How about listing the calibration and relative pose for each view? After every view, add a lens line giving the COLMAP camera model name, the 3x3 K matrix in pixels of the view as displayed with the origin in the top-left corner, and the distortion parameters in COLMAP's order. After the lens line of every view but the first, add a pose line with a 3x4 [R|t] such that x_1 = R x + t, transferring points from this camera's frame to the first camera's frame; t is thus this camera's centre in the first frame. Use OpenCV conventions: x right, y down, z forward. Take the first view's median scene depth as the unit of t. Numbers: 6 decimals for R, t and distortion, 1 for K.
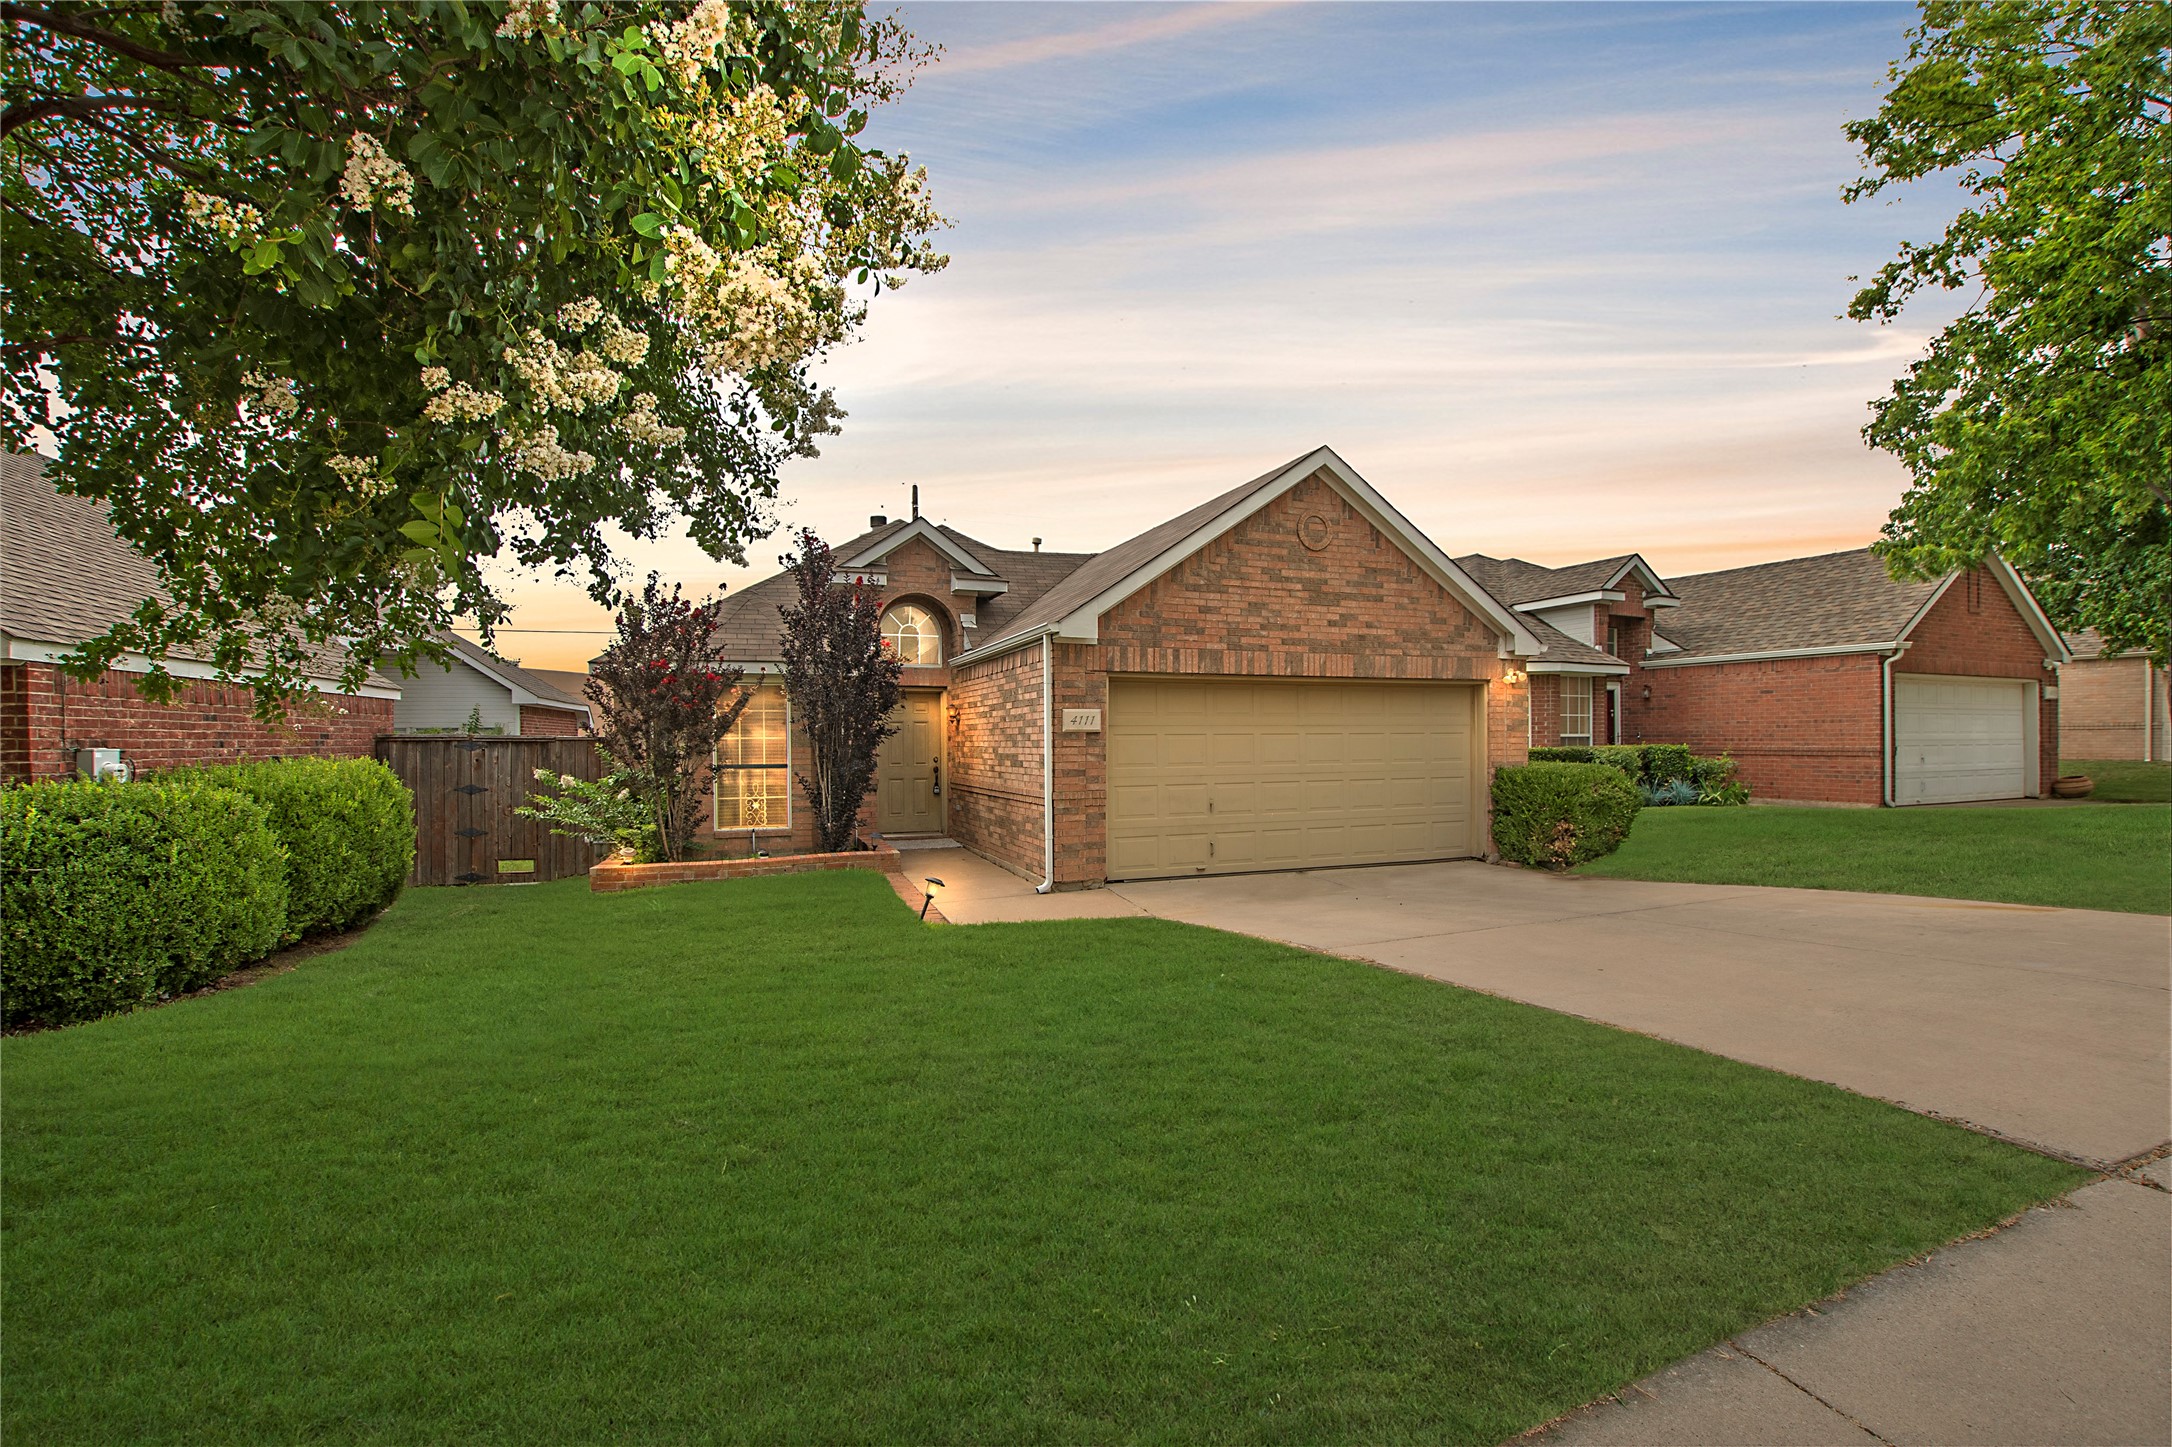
lens RADIAL K [[958.2, 0, 1076.8], [0, 958.2, 721.7], [0, 0, 1]] dist [-0.025277, 0.003296]
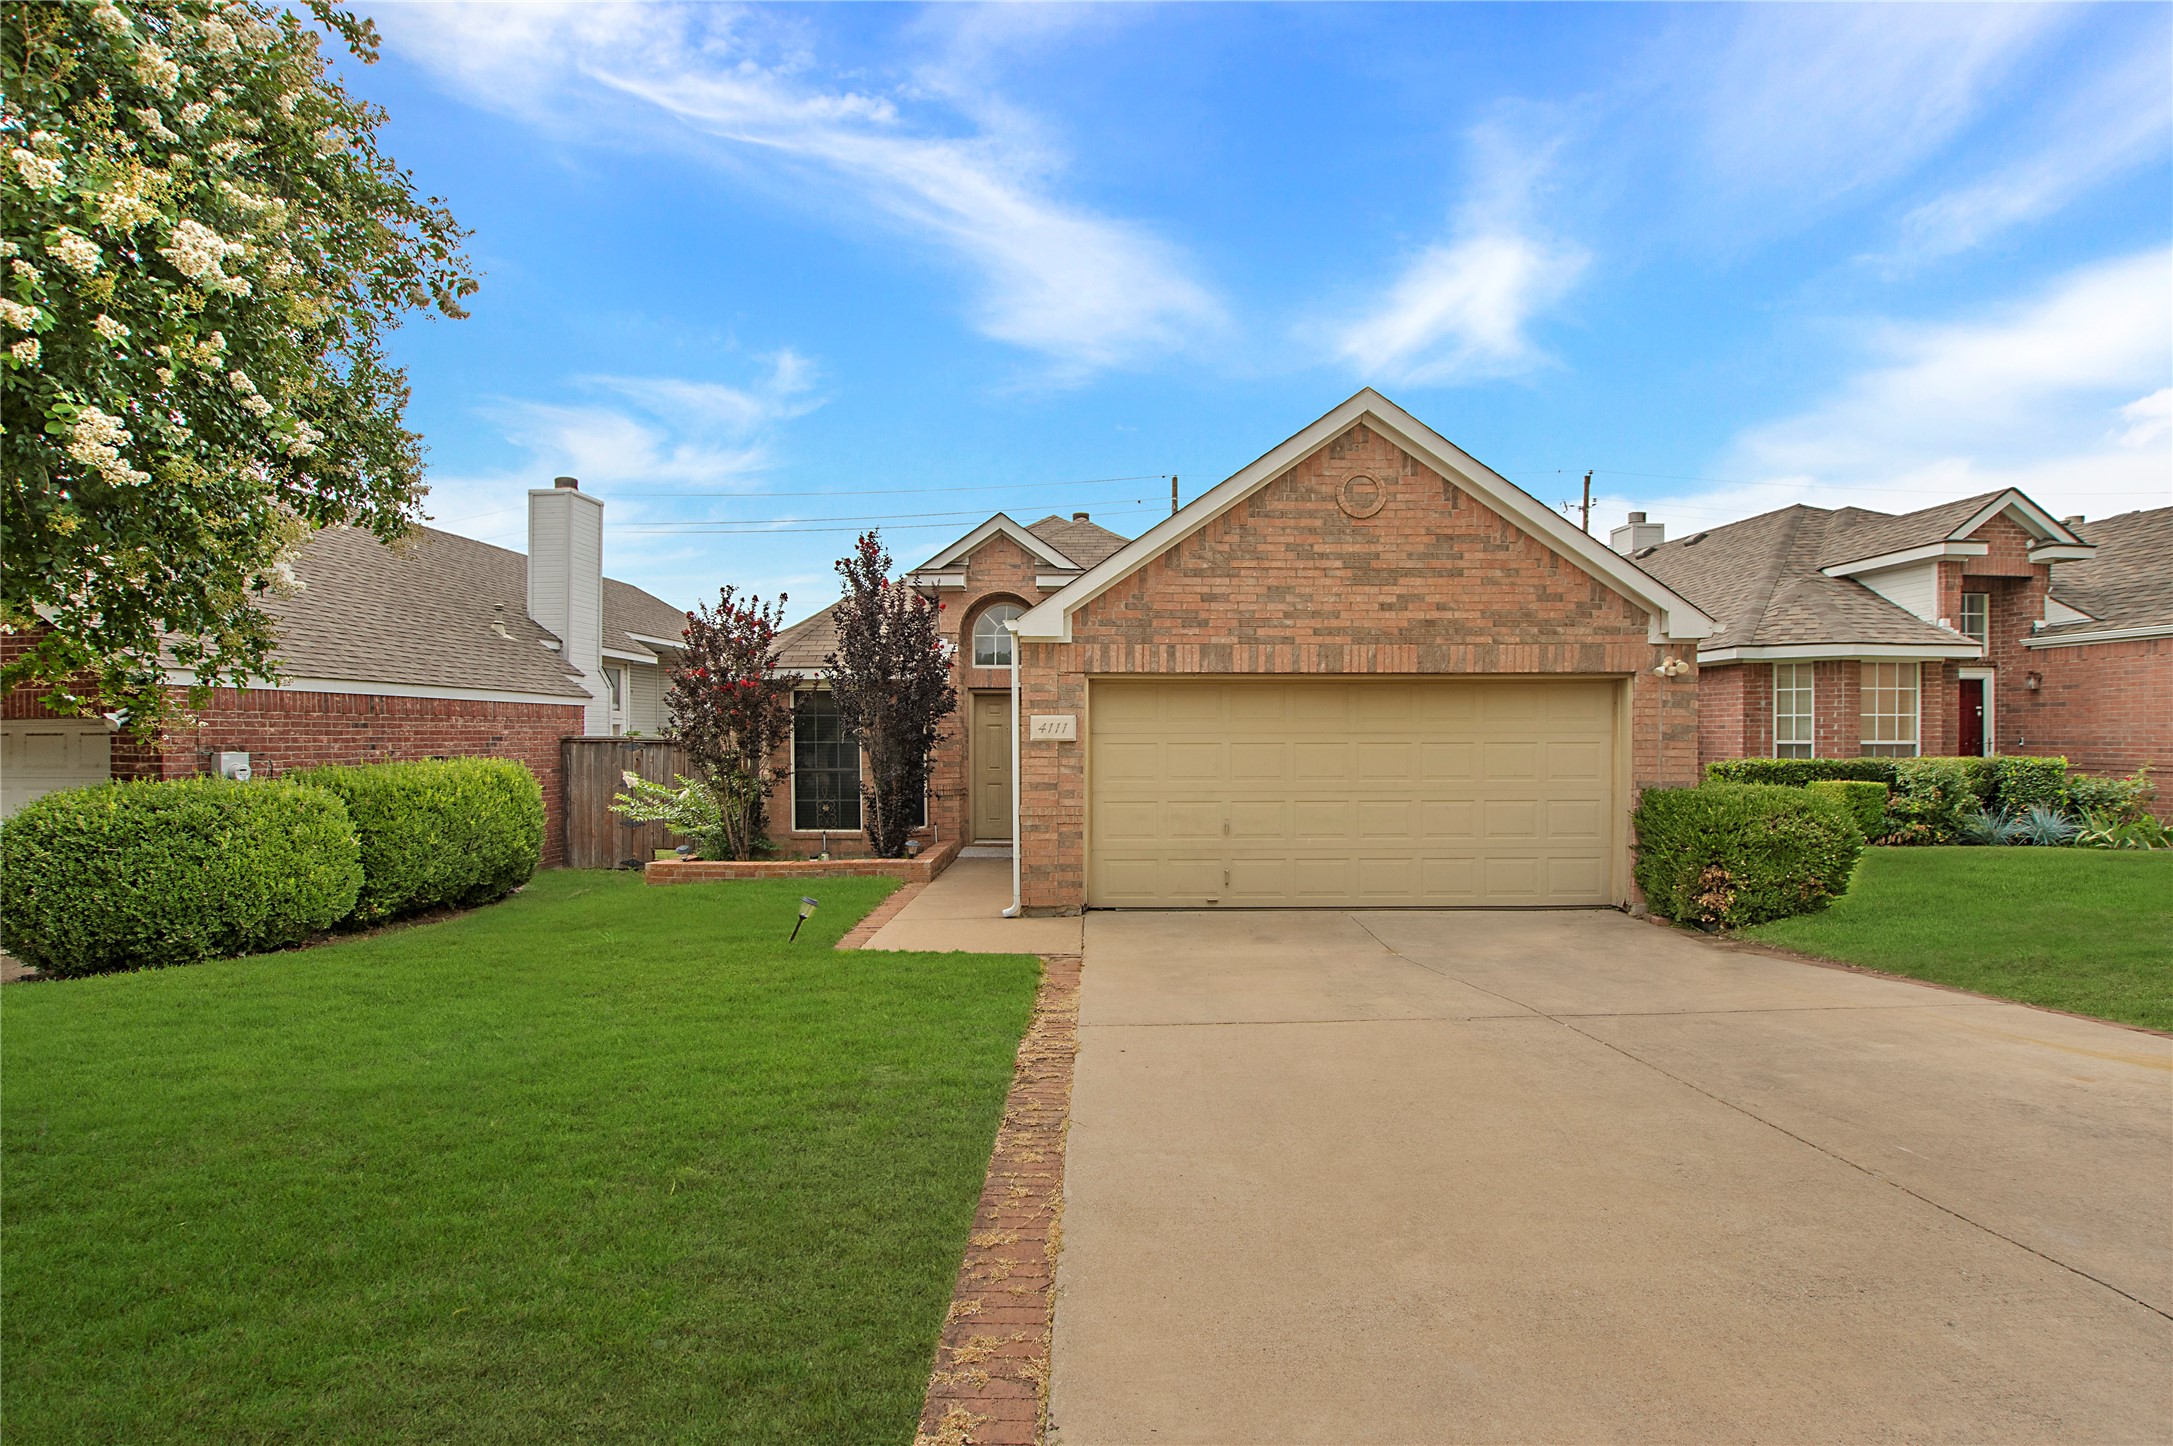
lens RADIAL K [[958.7, 0, 1089.5], [0, 958.7, 728.0], [0, 0, 1]] dist [-0.025277, 0.003296]
pose [[0.934463, 0.002614, -0.356049, 0.323005], [0.002207, 0.999911, 0.013135, -0.011840], [0.356052, -0.013060, 0.934375, 0.157048]]
